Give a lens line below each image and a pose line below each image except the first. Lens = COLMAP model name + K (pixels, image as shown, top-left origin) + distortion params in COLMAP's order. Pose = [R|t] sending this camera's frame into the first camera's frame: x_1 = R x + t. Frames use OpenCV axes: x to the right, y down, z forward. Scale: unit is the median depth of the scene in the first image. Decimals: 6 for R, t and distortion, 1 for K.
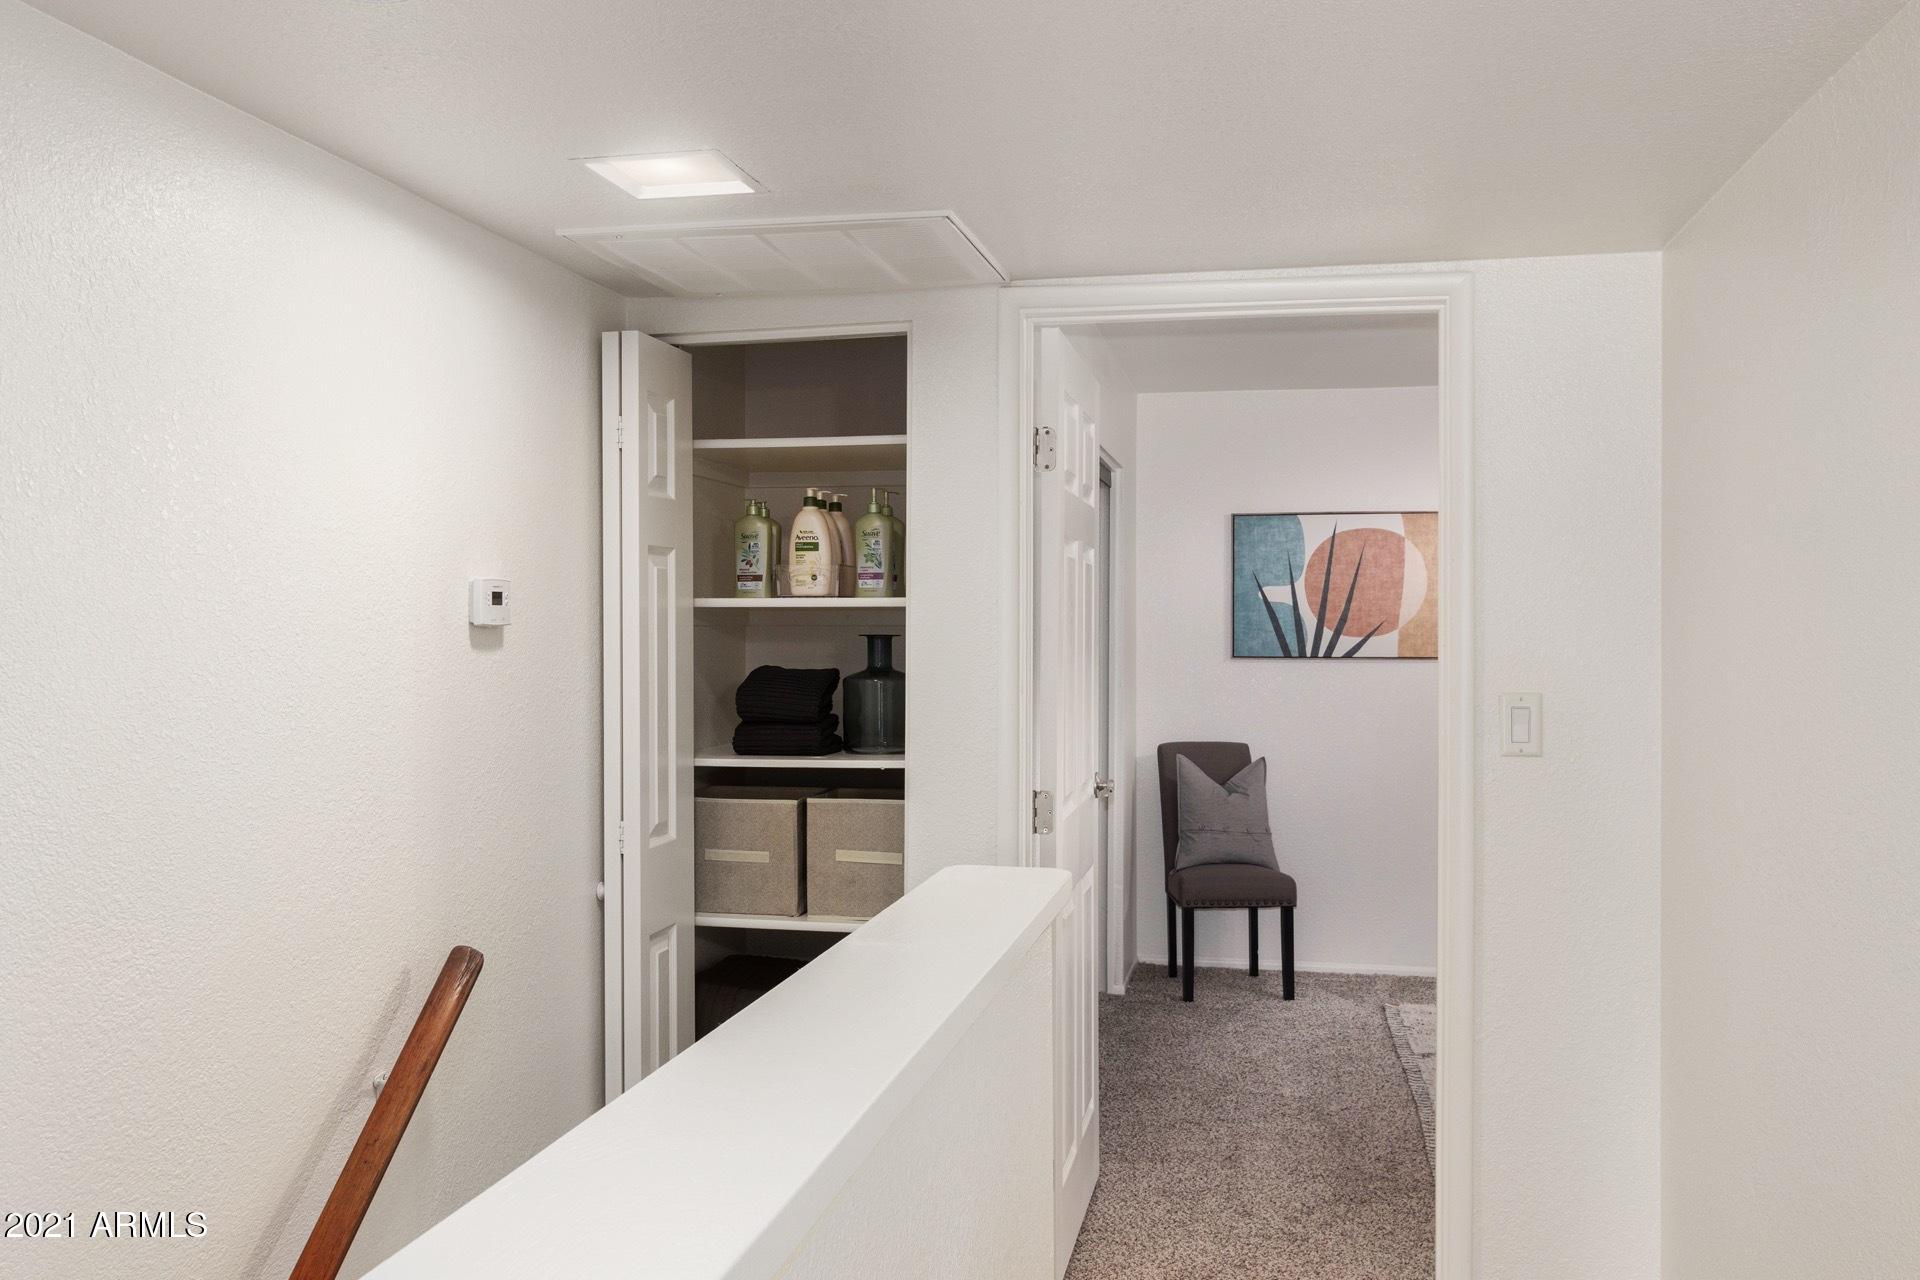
lens RADIAL K [[1591.4, 0, 960.0], [0, 1591.4, 640.0], [0, 0, 1]] dist [0.002969, 0.000790]
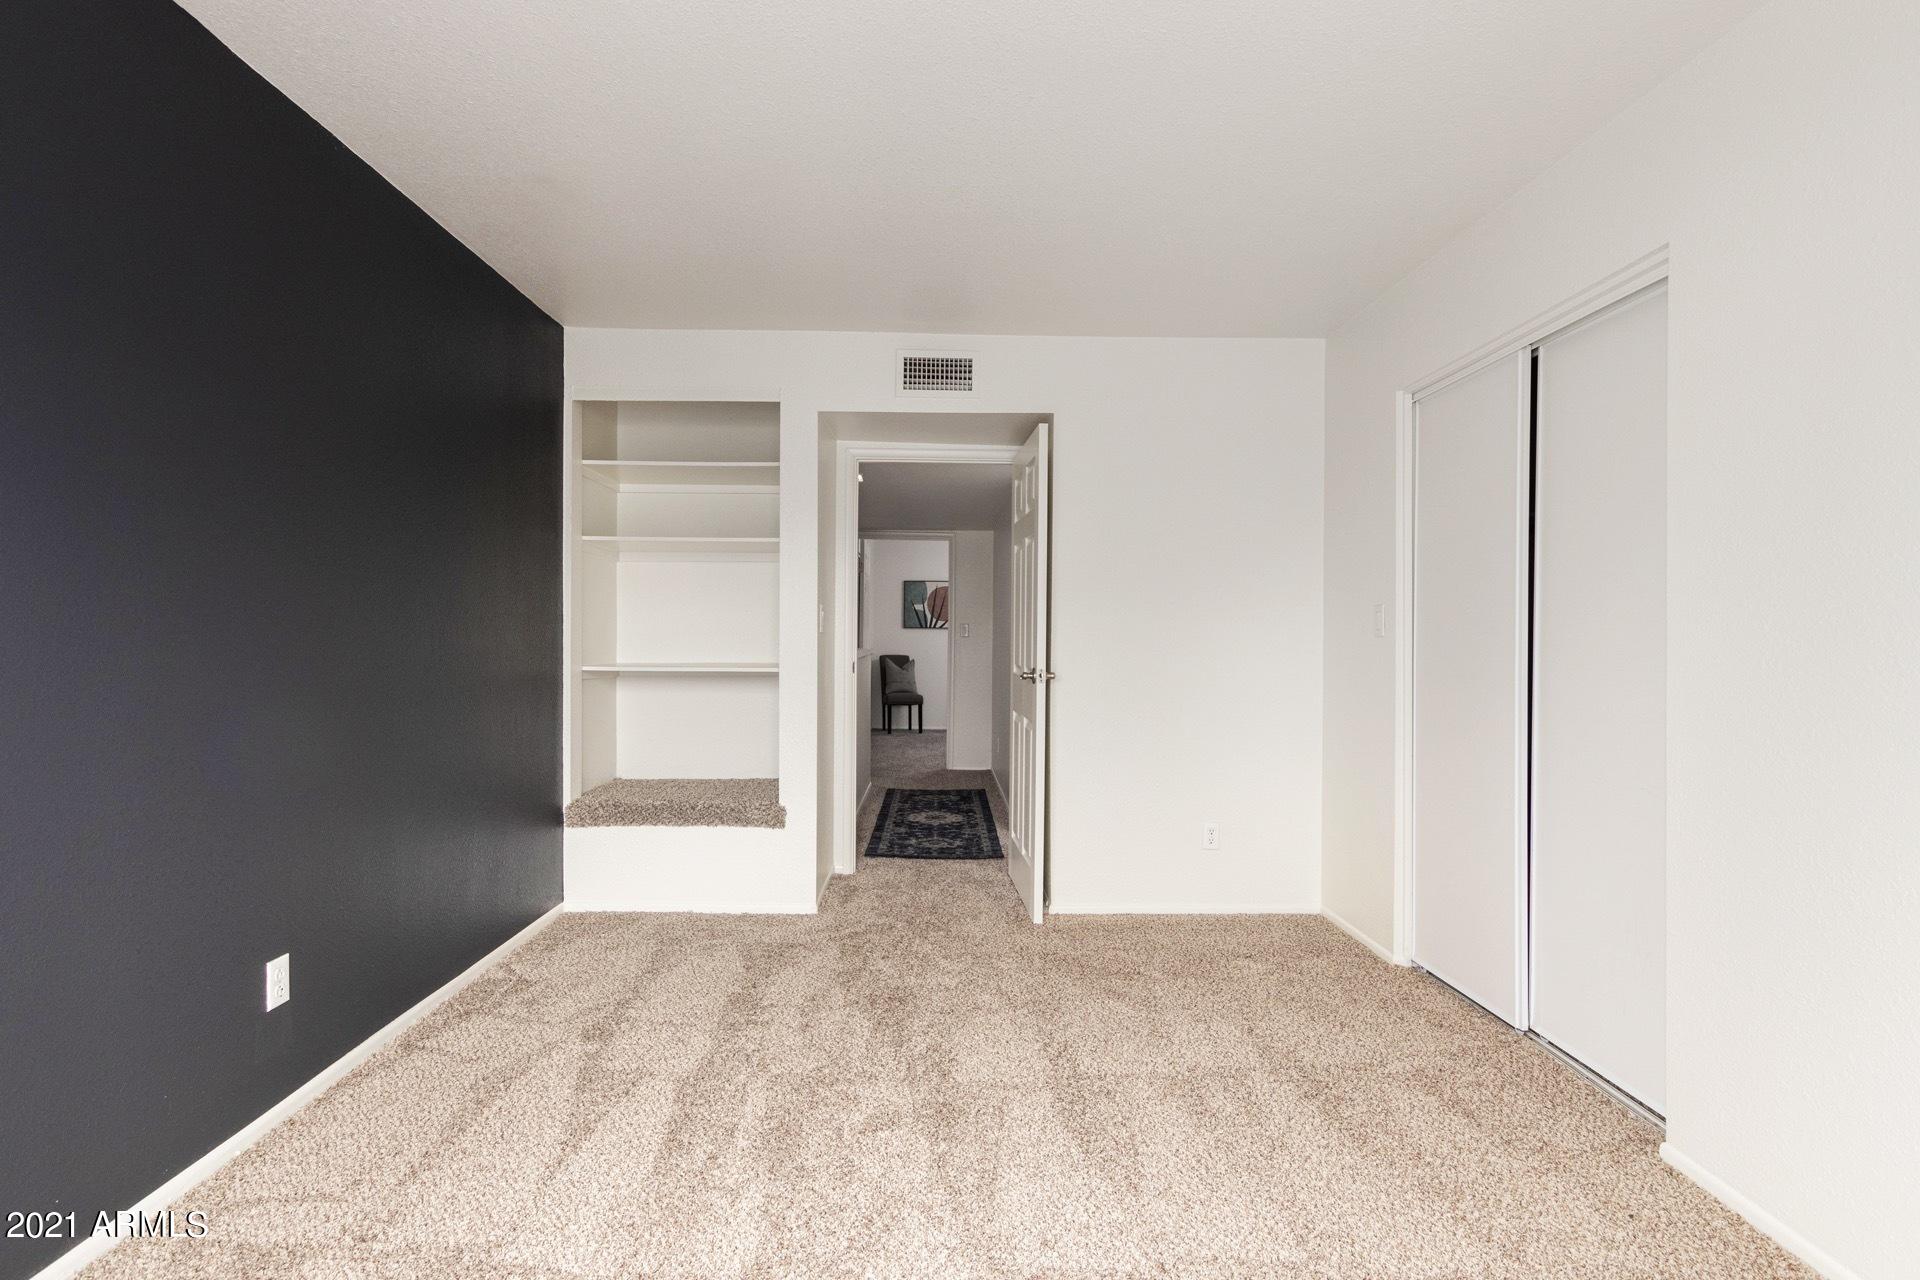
lens RADIAL K [[924.9, 0, 955.9], [0, 924.9, 642.9], [0, 0, 1]] dist [0.022809, -0.013068]
pose [[0.974067, 0.008159, 0.226112, -0.137172], [-0.008426, 0.999964, 0.000215, 0.039889], [-0.226102, -0.002114, 0.974101, -0.776369]]
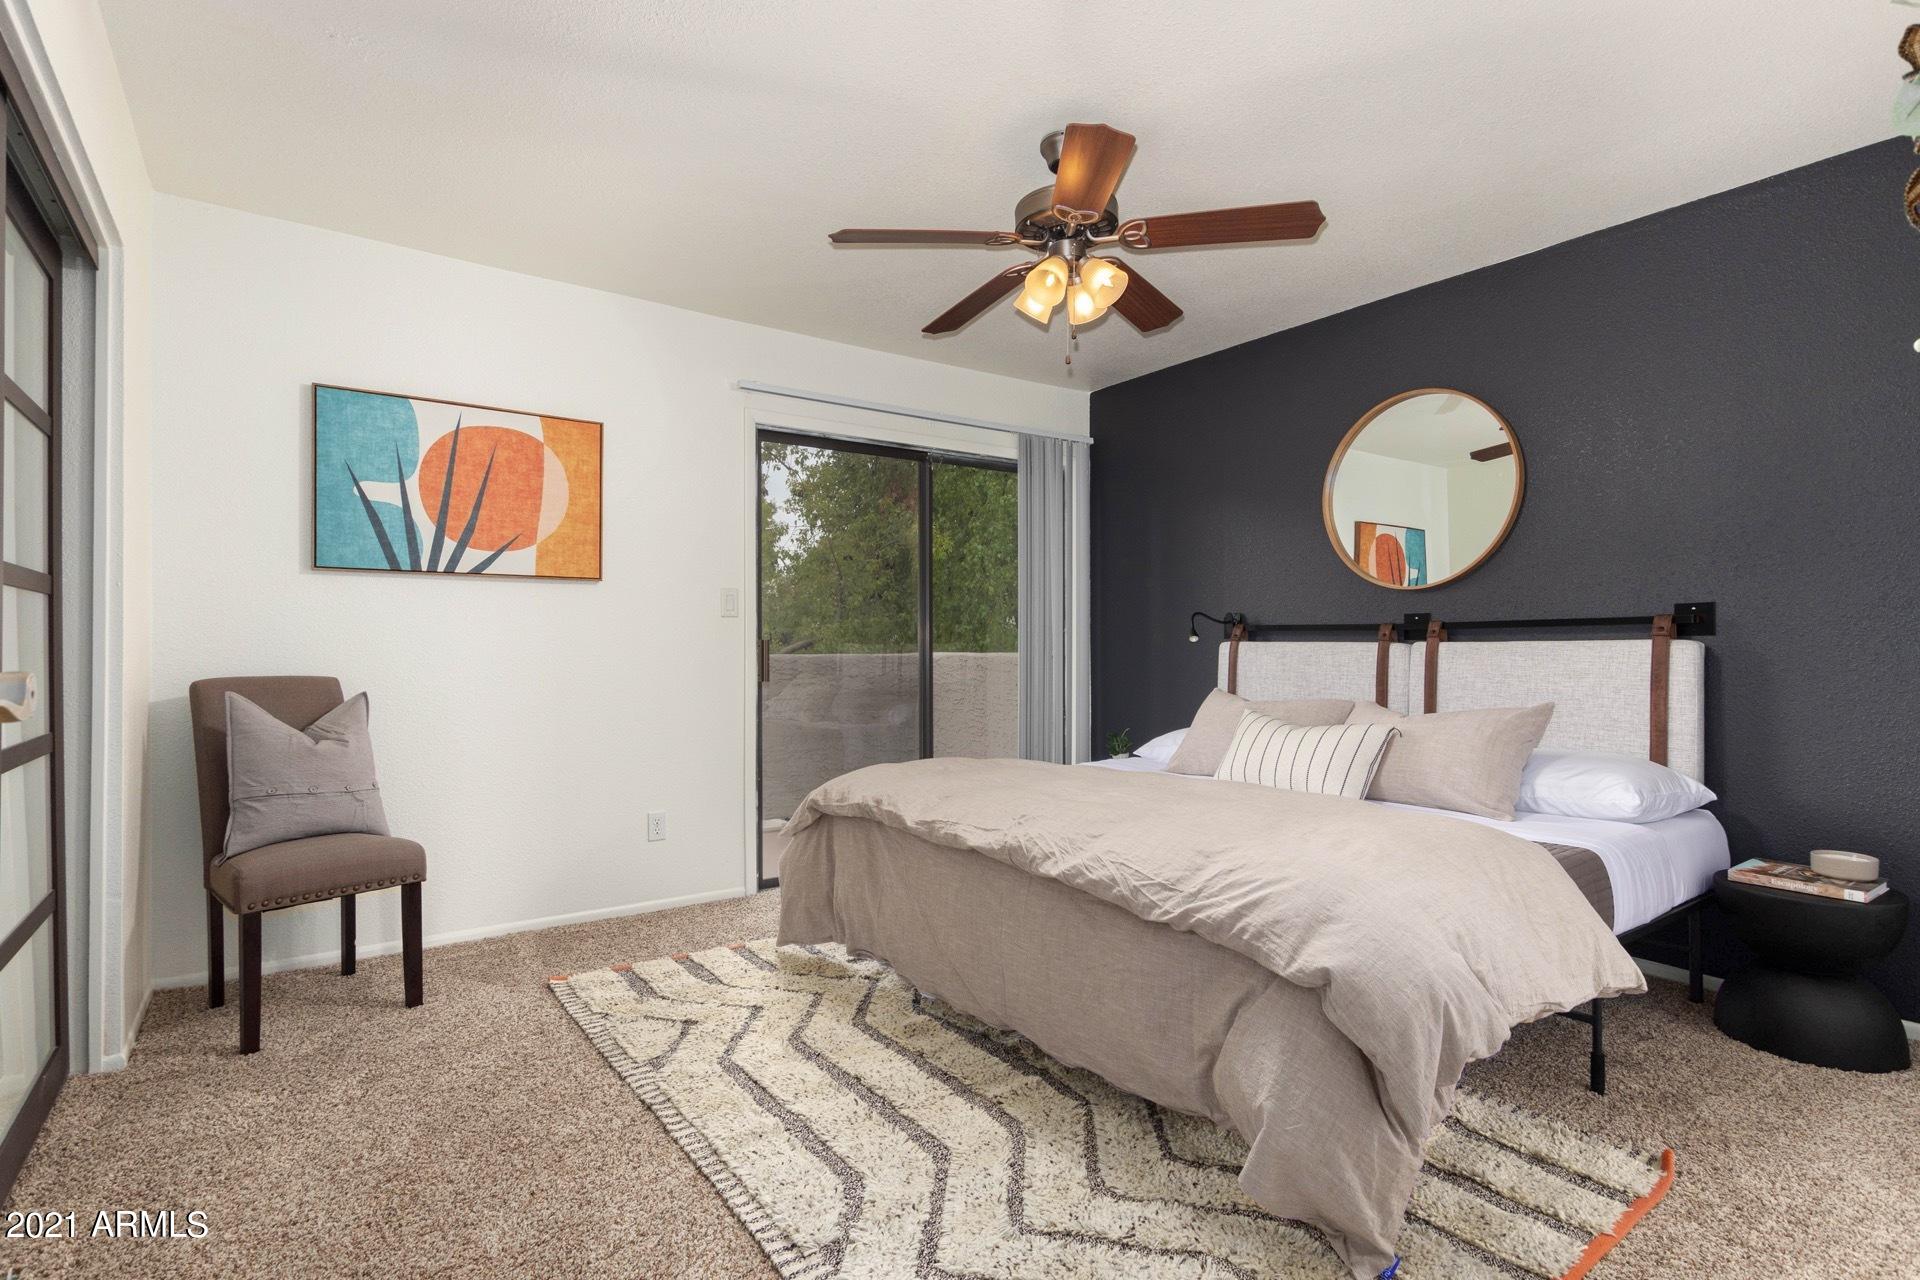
lens RADIAL K [[924.9, 0, 955.9], [0, 924.9, 642.9], [0, 0, 1]] dist [0.022809, -0.013068]
pose [[0.683805, -0.000287, 0.729665, 0.053796], [0.000811, 1.000000, -0.000367, 0.048977], [-0.729664, 0.000843, 0.683805, 0.465215]]
